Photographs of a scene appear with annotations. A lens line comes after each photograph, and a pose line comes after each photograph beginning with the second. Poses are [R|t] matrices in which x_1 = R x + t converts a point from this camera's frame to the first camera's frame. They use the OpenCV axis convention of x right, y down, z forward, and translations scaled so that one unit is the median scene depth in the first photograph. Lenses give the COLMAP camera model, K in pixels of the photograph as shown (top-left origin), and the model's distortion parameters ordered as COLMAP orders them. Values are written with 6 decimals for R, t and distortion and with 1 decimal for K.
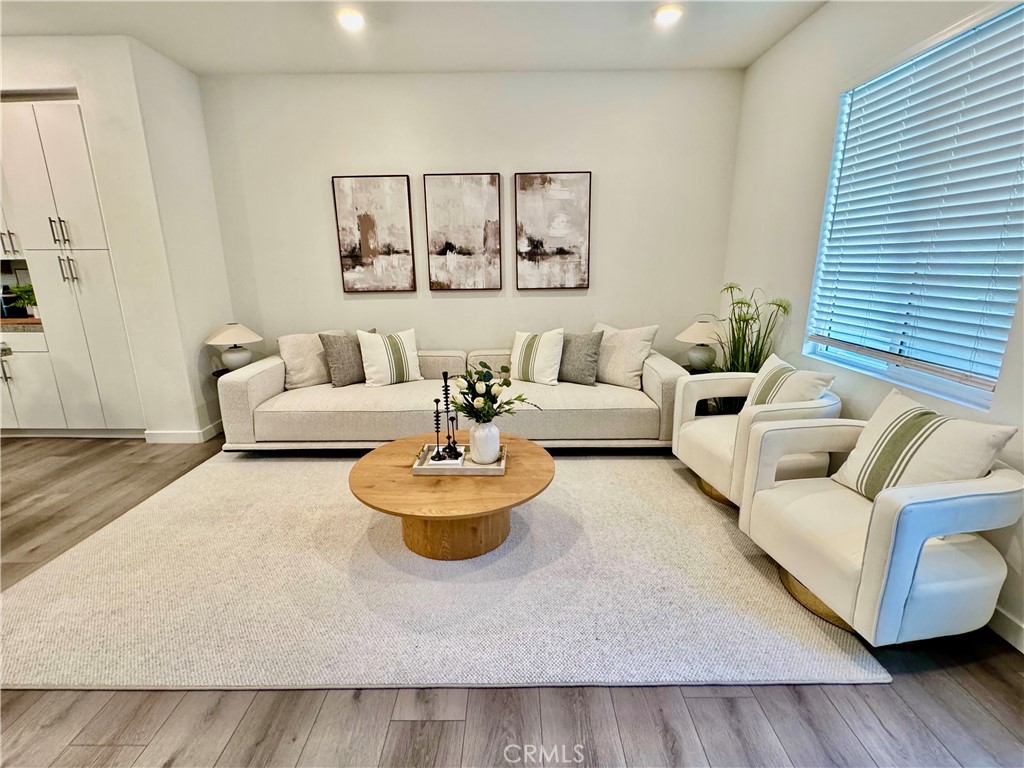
lens RADIAL K [[476.2, 0, 510.2], [0, 476.2, 382.7], [0, 0, 1]] dist [-0.000830, 0.000096]
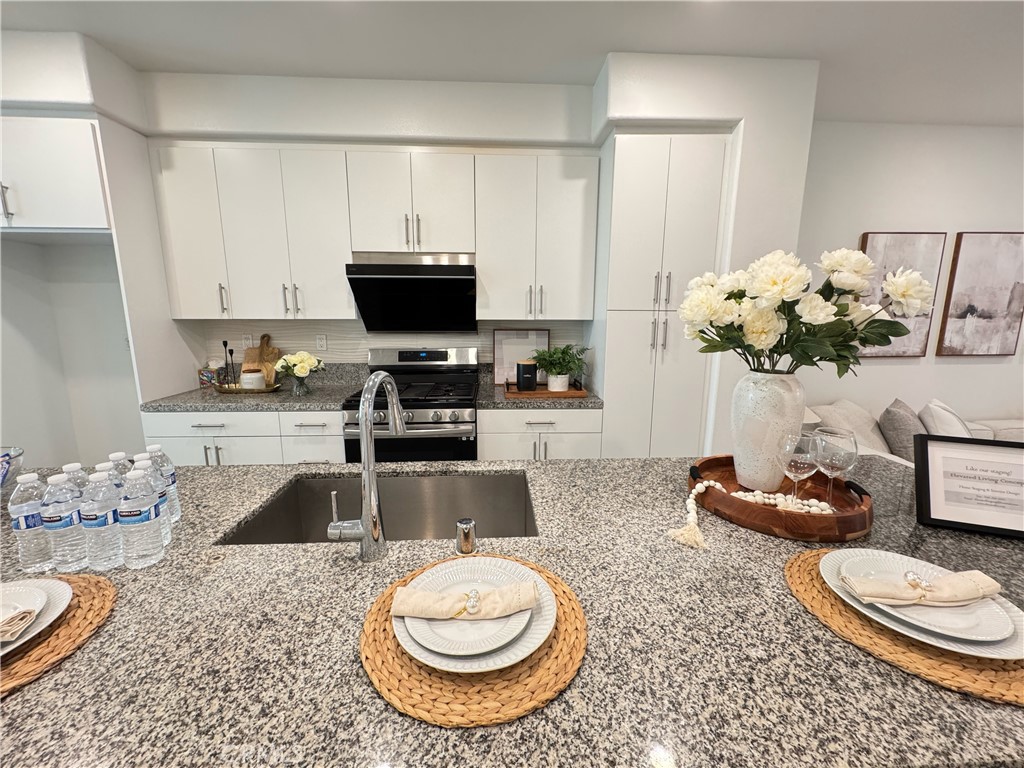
lens RADIAL K [[413.8, 0, 508.0], [0, 413.8, 382.8], [0, 0, 1]] dist [-0.004312, 0.000488]
pose [[0.998325, 0.000004, 0.057852, -1.123330], [0.004340, 0.997178, -0.074945, -0.094161], [-0.057689, 0.075071, 0.995508, 0.287411]]
